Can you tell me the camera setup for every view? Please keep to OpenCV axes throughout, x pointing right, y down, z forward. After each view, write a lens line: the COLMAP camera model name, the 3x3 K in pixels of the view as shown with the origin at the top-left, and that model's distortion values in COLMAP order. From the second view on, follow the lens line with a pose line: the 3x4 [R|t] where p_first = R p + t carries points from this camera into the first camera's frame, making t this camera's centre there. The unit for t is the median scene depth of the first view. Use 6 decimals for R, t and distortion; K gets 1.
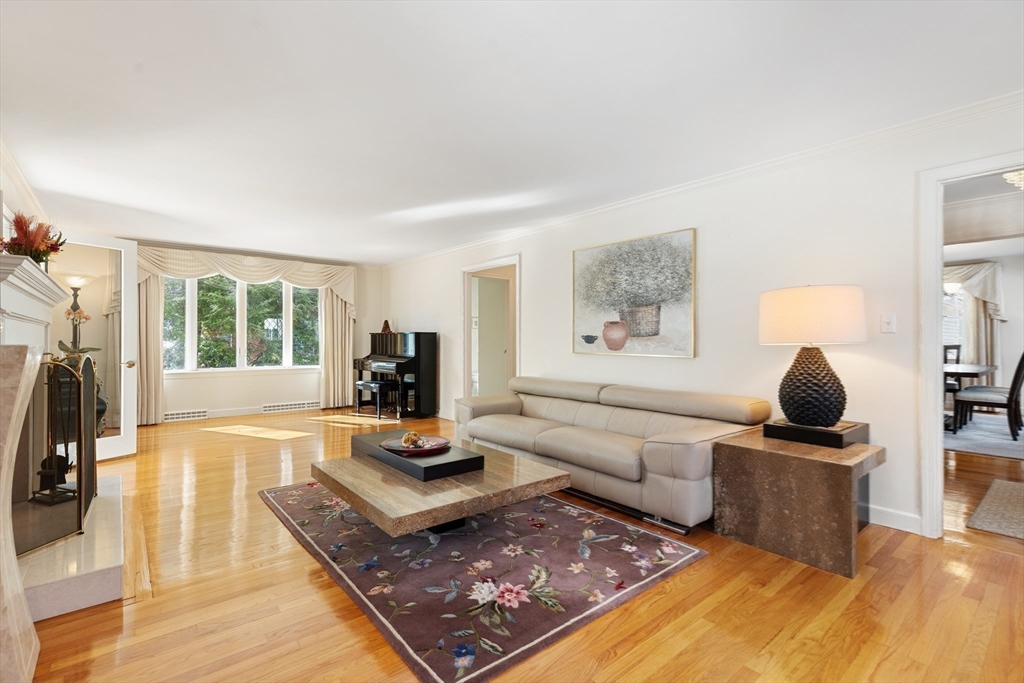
lens RADIAL K [[467.6, 0, 509.0], [0, 467.6, 337.8], [0, 0, 1]] dist [0.009543, -0.001807]
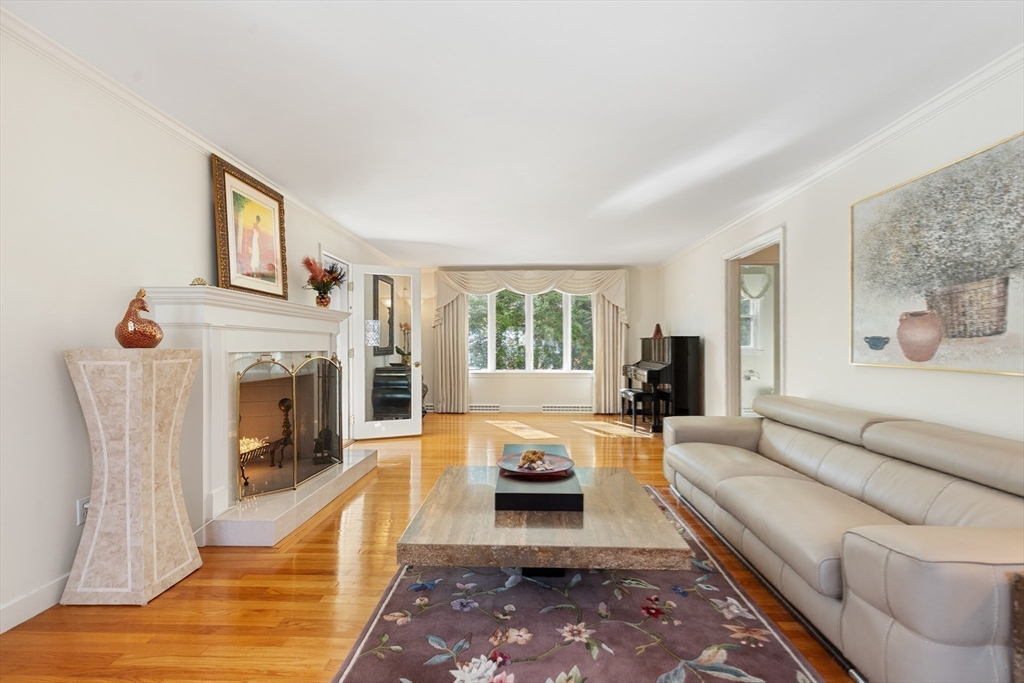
lens RADIAL K [[467.6, 0, 514.5], [0, 467.6, 346.8], [0, 0, 1]] dist [0.009543, -0.001807]
pose [[0.748457, -0.000621, -0.663183, 0.229346], [0.004844, 0.999978, 0.004529, 0.003468], [0.663166, -0.006602, 0.748444, 0.215542]]
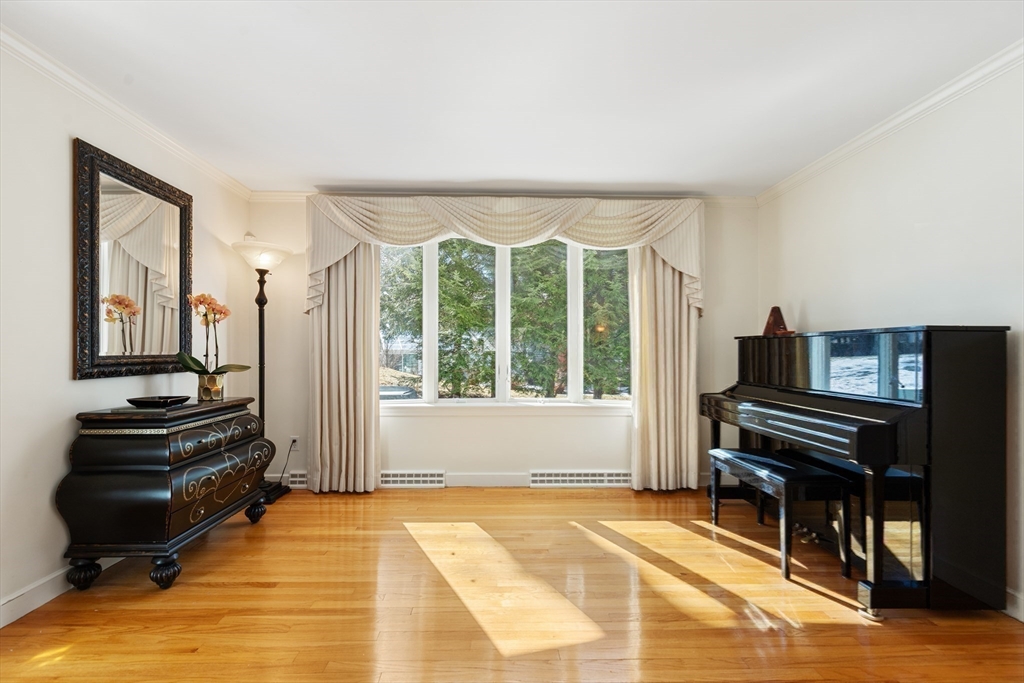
lens RADIAL K [[467.6, 0, 508.1], [0, 467.6, 347.7], [0, 0, 1]] dist [0.009543, -0.001807]
pose [[0.785475, -0.004050, -0.618880, -0.317376], [0.002159, 0.999990, -0.003805, 0.003245], [0.618890, 0.001652, 0.785476, 0.849642]]
